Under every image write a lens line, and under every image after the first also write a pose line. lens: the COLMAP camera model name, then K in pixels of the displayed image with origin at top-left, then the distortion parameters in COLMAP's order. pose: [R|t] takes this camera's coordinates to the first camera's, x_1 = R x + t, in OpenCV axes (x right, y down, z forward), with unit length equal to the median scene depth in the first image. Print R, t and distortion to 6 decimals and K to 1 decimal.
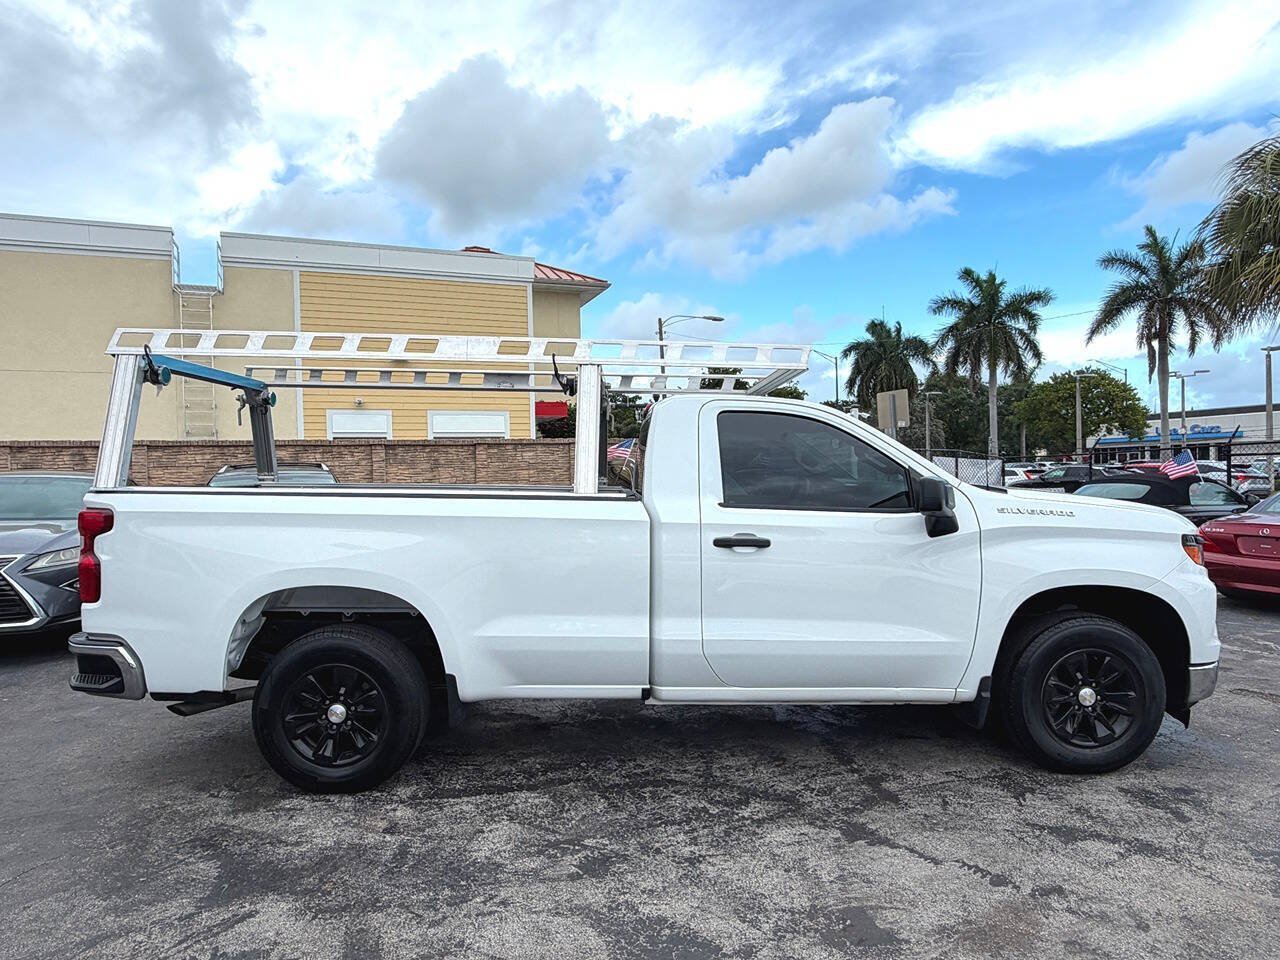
lens RADIAL K [[775.8, 0, 643.0], [0, 775.8, 493.4], [0, 0, 1]] dist [-0.010754, 0.012497]
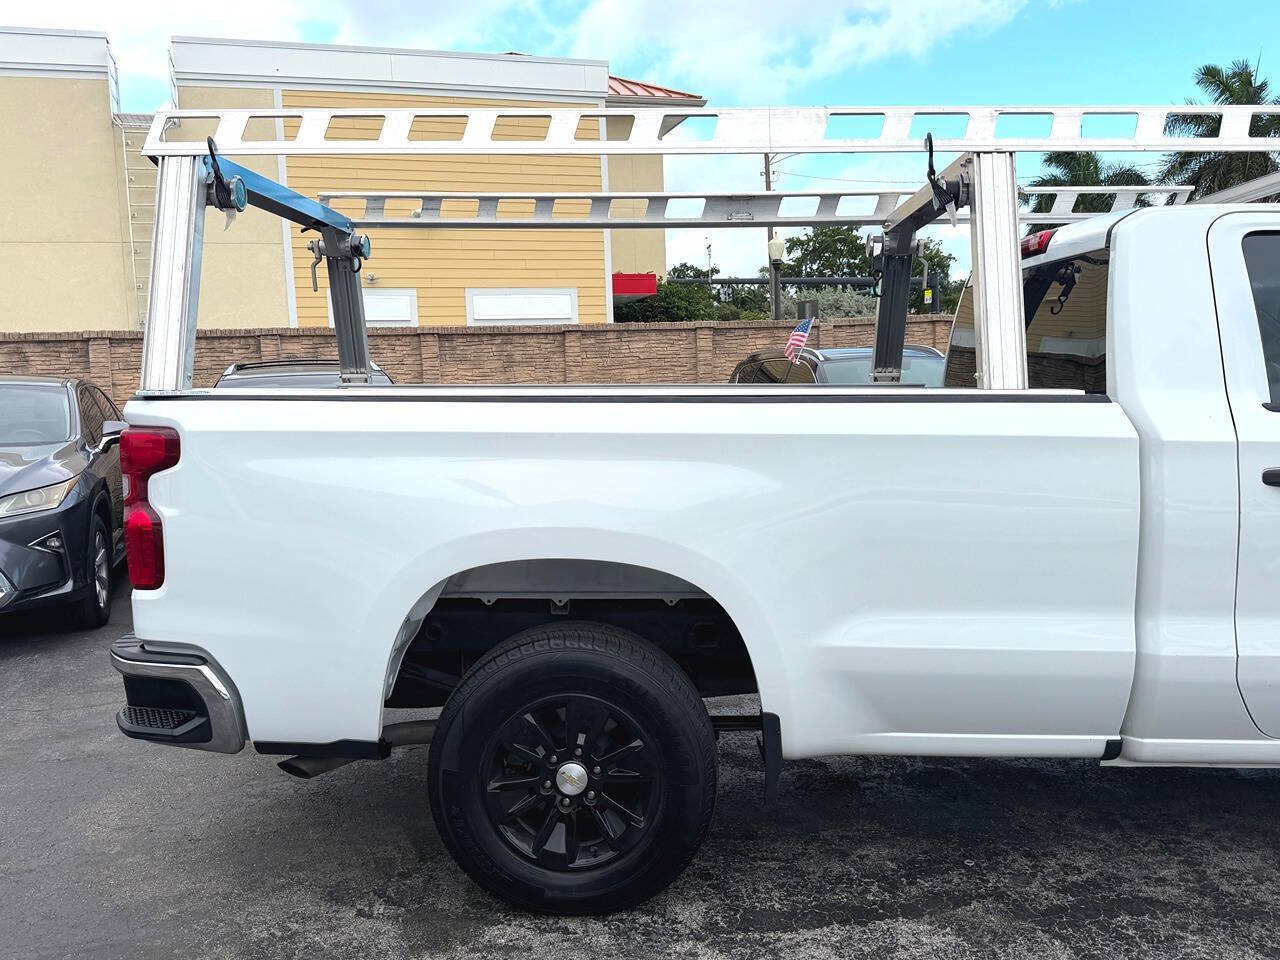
lens RADIAL K [[1043.4, 0, 638.8], [0, 1043.4, 484.3], [0, 0, 1]] dist [0.056380, -0.071790]
pose [[0.997072, -0.007114, -0.076141, -0.276914], [0.012980, 0.996960, 0.076823, 0.006684], [0.075363, -0.077586, 0.994133, 0.240447]]
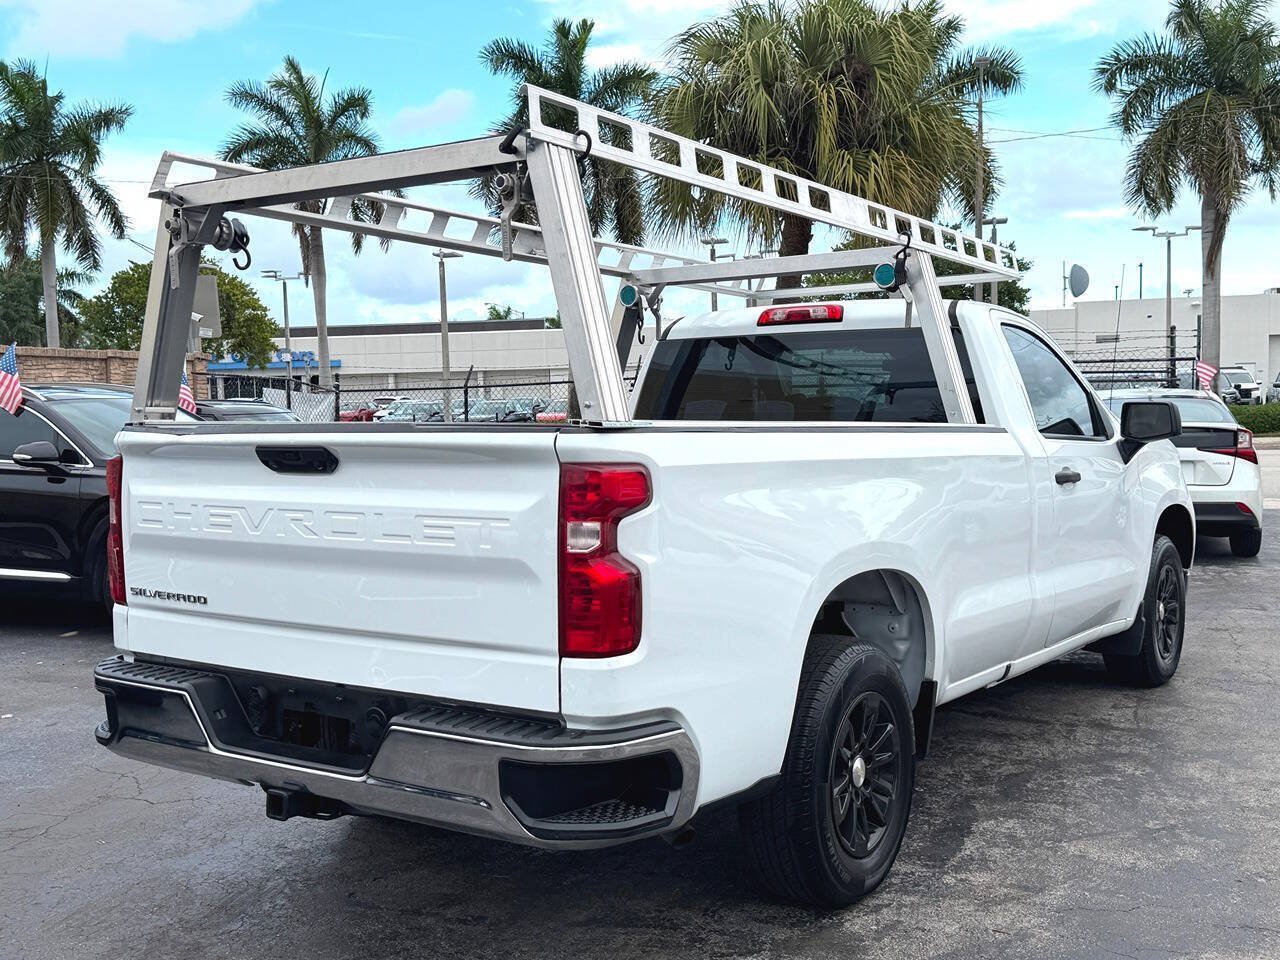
lens RADIAL K [[1324.0, 0, 637.6], [0, 1324.0, 476.0], [0, 0, 1]] dist [0.026065, 0.000000]
pose [[0.605908, -0.038809, 0.794588, -1.321606], [0.025601, 0.999243, 0.029283, 0.004293], [-0.795123, 0.002599, 0.606443, 0.469796]]
